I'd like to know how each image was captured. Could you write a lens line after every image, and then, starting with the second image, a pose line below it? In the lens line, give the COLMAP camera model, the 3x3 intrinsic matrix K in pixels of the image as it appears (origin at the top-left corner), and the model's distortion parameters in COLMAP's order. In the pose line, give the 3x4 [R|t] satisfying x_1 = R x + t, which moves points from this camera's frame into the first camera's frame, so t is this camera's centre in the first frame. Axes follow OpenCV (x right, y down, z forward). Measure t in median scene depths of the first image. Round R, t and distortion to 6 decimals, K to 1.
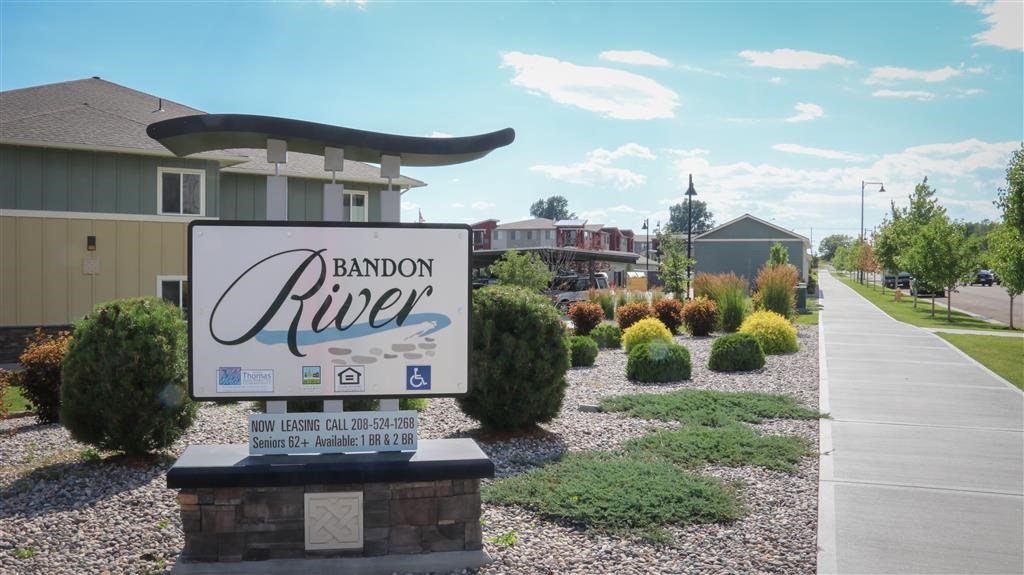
lens RADIAL K [[801.3, 0, 526.1], [0, 801.3, 303.0], [0, 0, 1]] dist [-0.159025, 0.106764]
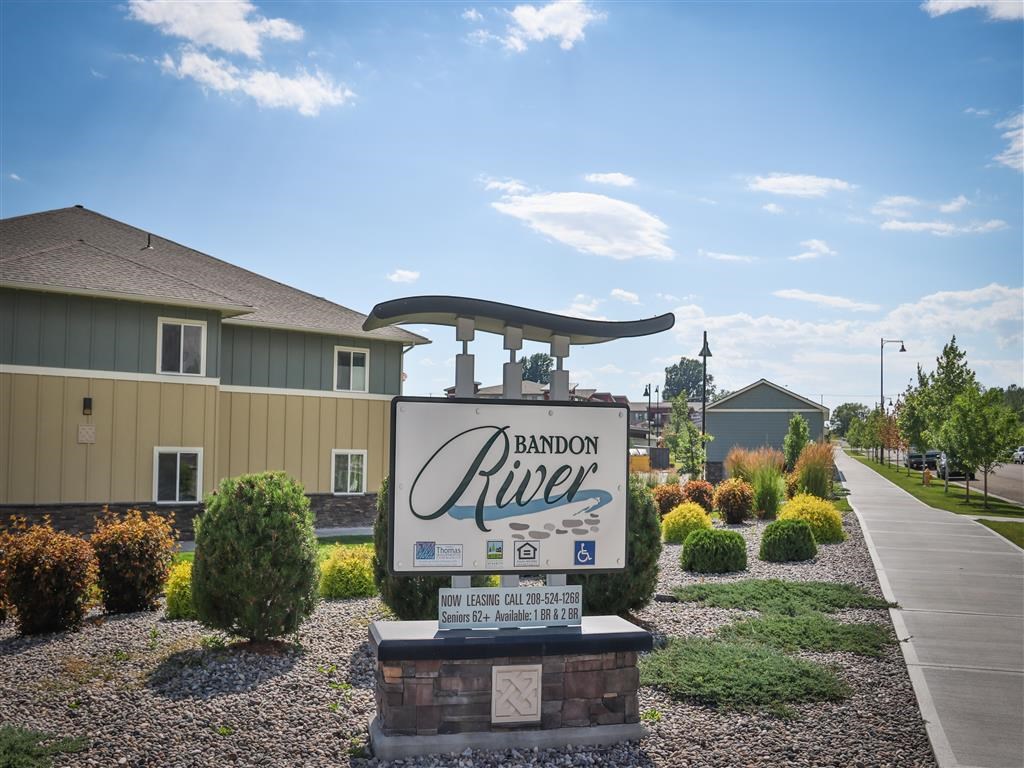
lens RADIAL K [[1319.4, 0, 512.0], [0, 1319.4, 384.0], [0, 0, 1]] dist [-0.196827, 0.070558]
pose [[0.979181, 0.020336, 0.201968, -0.571260], [-0.003276, 0.996422, -0.084449, 0.020637], [-0.202963, 0.082029, 0.975744, -0.642246]]
